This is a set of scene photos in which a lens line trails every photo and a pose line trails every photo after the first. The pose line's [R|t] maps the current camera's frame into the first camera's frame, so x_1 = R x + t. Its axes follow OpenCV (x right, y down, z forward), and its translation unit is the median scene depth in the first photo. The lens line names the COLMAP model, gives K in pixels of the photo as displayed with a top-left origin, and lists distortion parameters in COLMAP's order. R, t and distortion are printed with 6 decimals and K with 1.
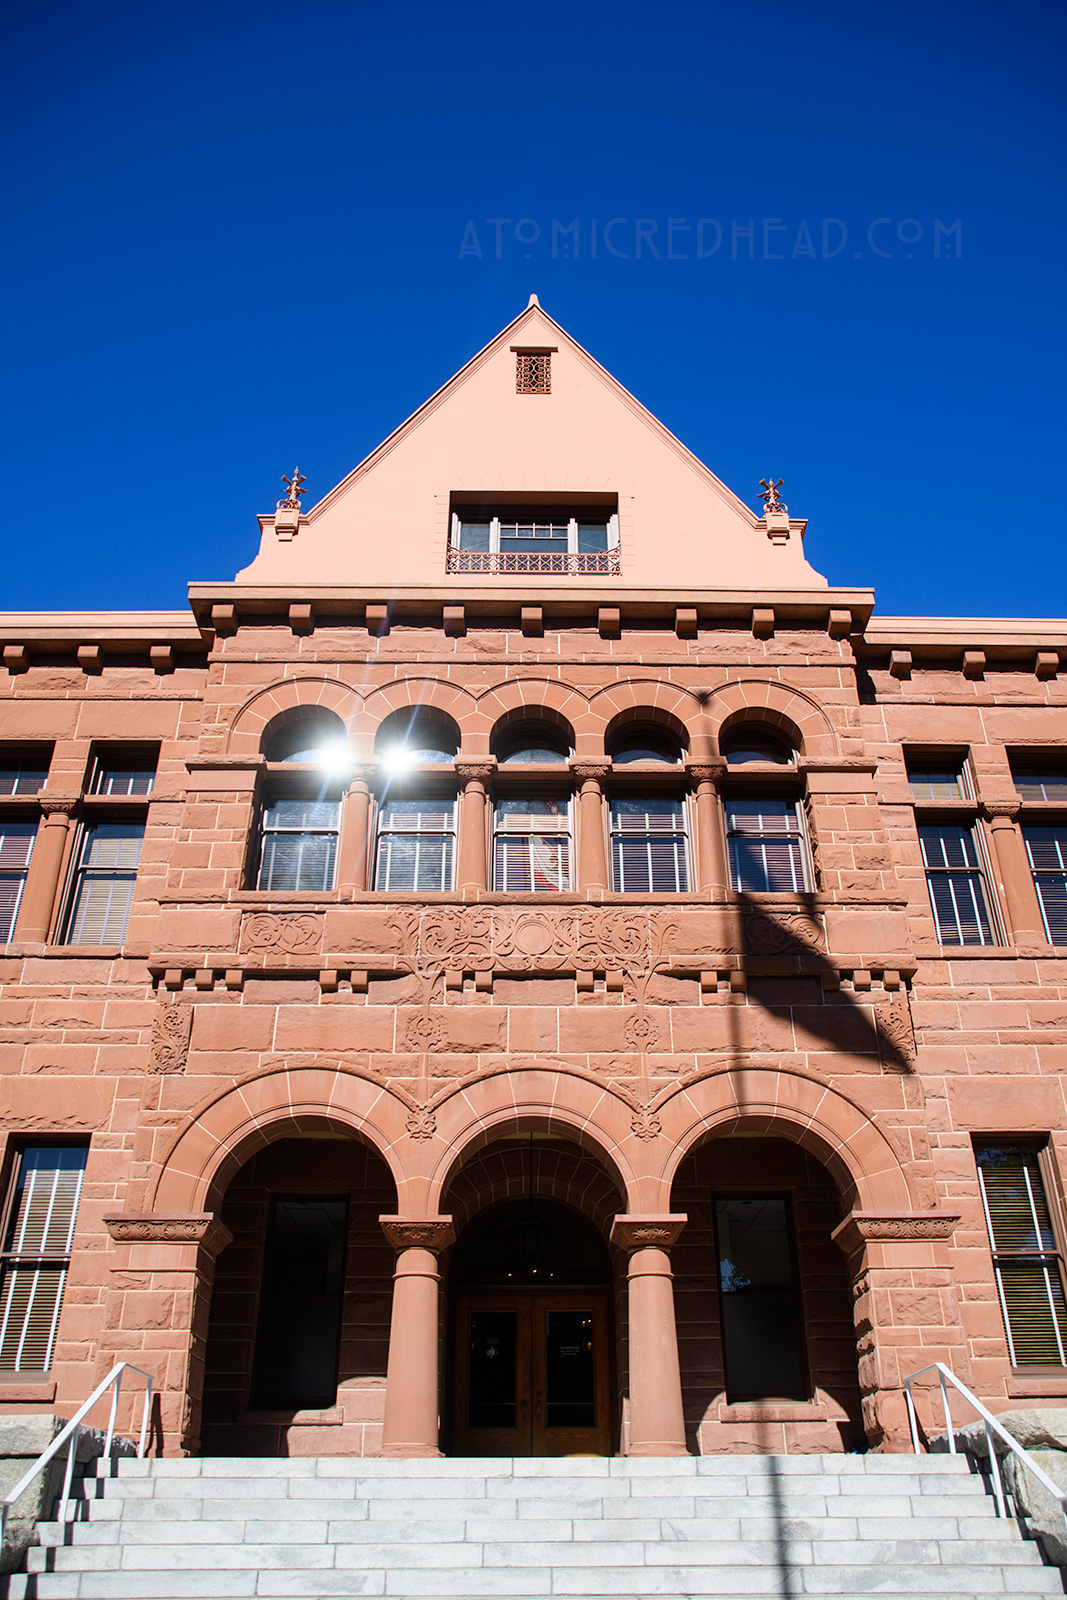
lens RADIAL K [[1252.8, 0, 541.8], [0, 1252.8, 804.7], [0, 0, 1]] dist [-0.094376, 0.097373]
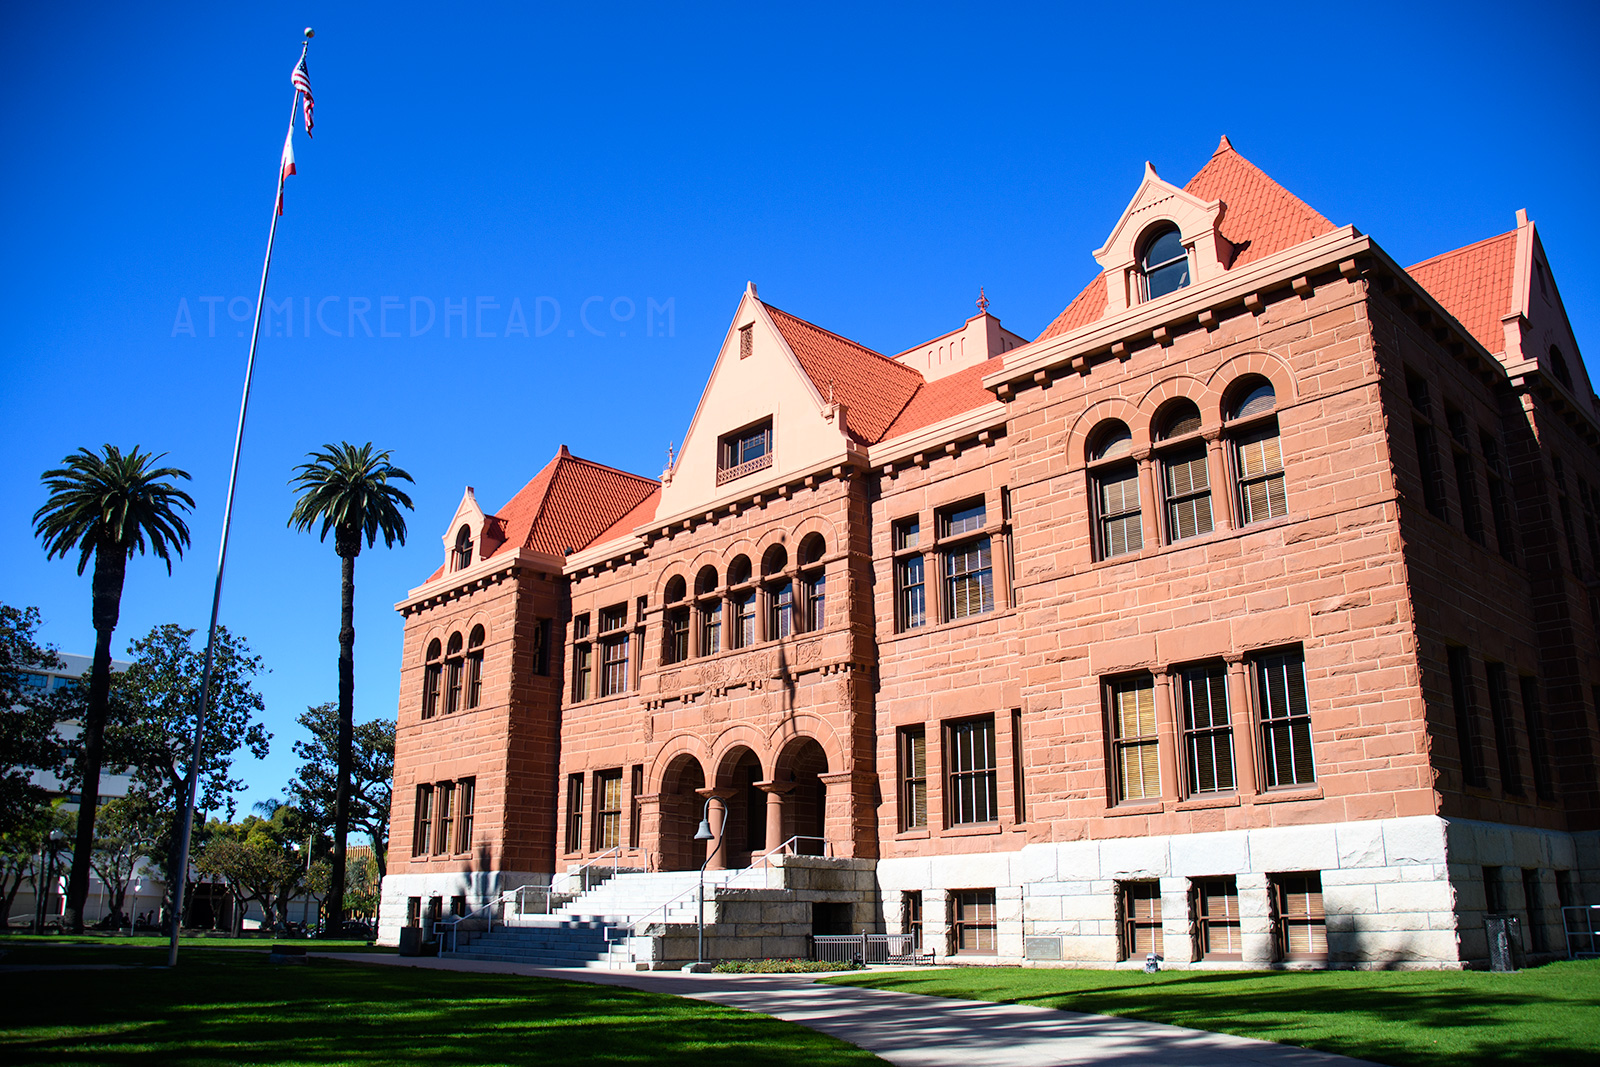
lens RADIAL K [[1249.7, 0, 794.1], [0, 1249.7, 549.1], [0, 0, 1]] dist [-0.157730, 0.091966]
pose [[0.677831, -0.208202, -0.705122, 1.792747], [0.382964, 0.918669, 0.096885, -0.294076], [0.627602, -0.335708, 0.702436, -0.530446]]
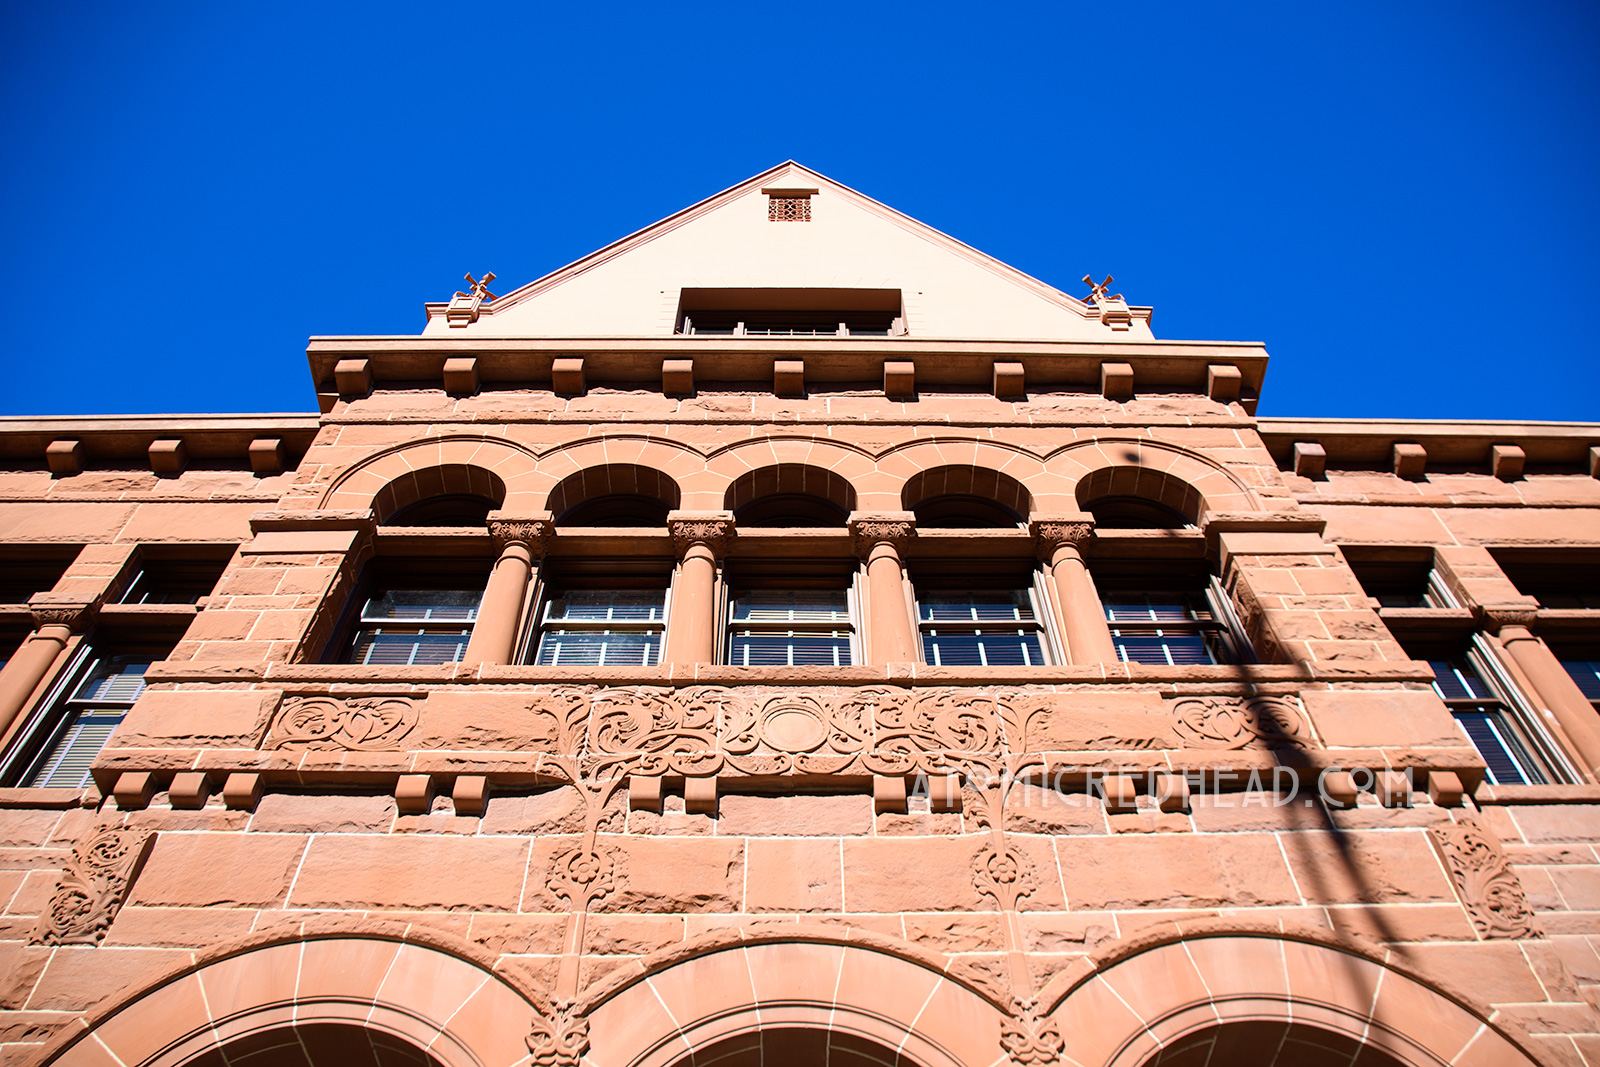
lens RADIAL K [[1239.8, 0, 806.0], [0, 1239.8, 556.6], [0, 0, 1]] dist [-0.122125, 0.086930]
pose [[0.999959, -0.007153, 0.005480, -0.003483], [0.008705, 0.924020, -0.382244, 0.242435], [-0.002329, 0.382276, 0.924045, 0.460468]]
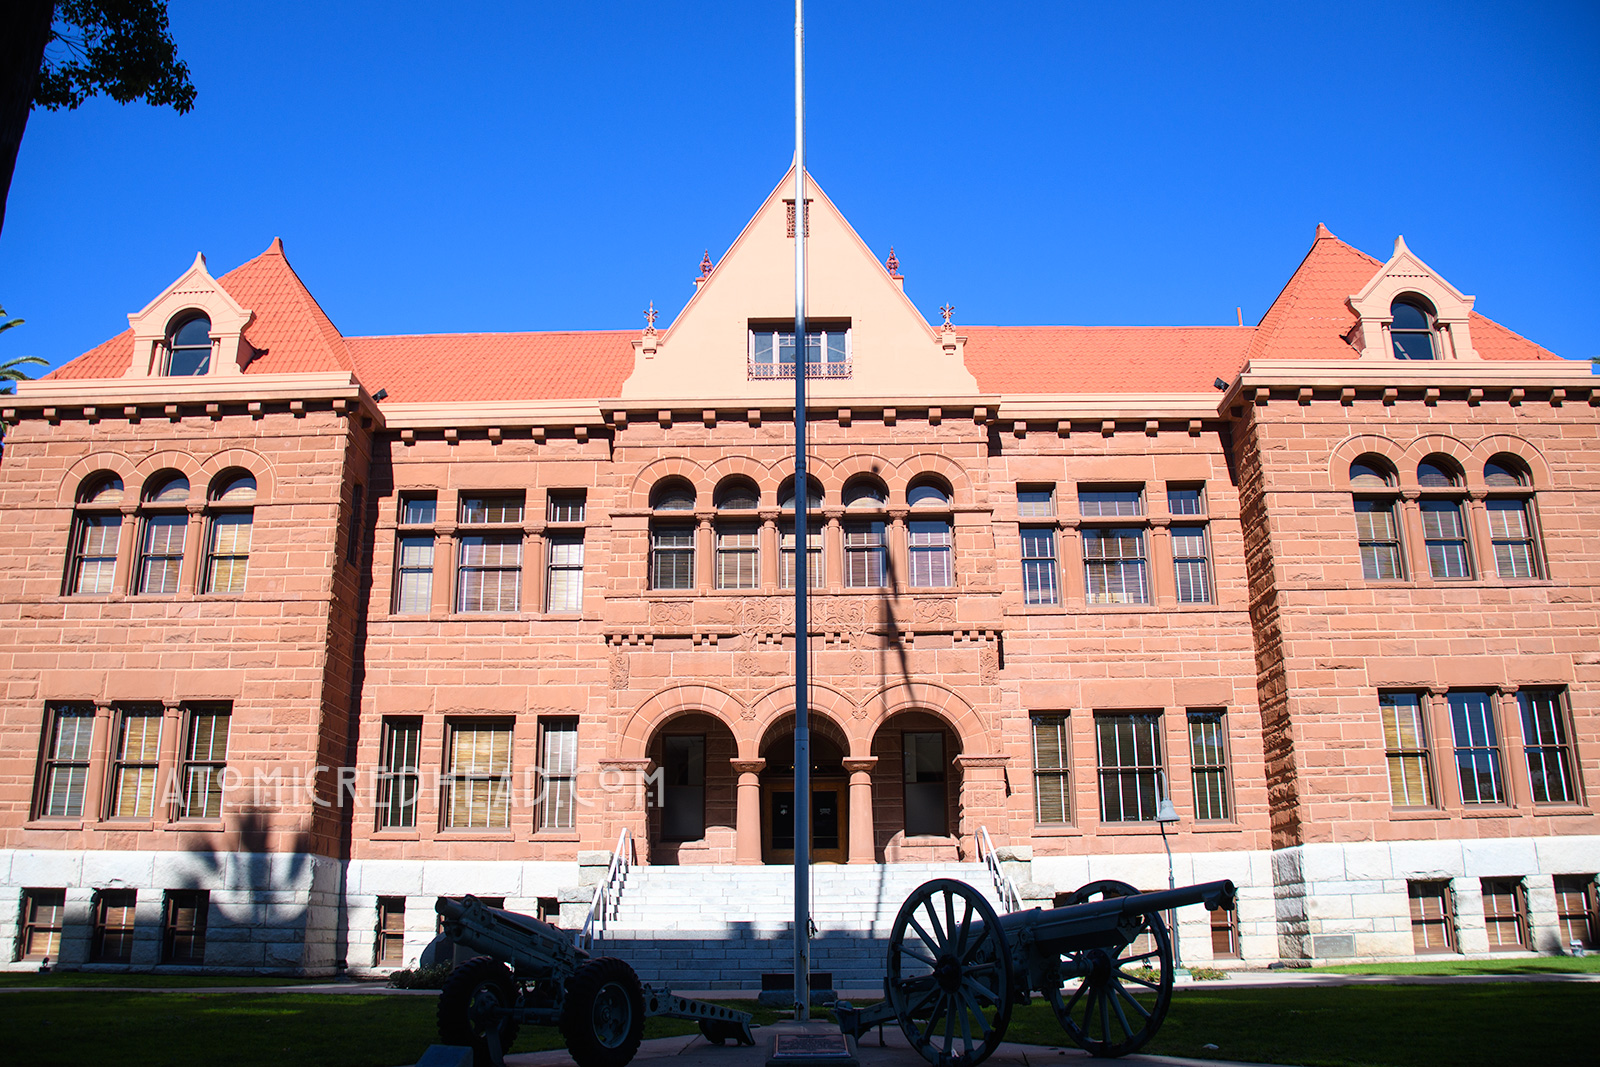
lens RADIAL K [[1284.1, 0, 779.0], [0, 1284.1, 560.4], [0, 0, 1]] dist [-0.159831, 0.108762]
pose [[0.999398, -0.011804, -0.032613, 0.022135], [0.019873, 0.965532, 0.259526, -0.478929], [0.028426, -0.260018, 0.965185, -0.865212]]
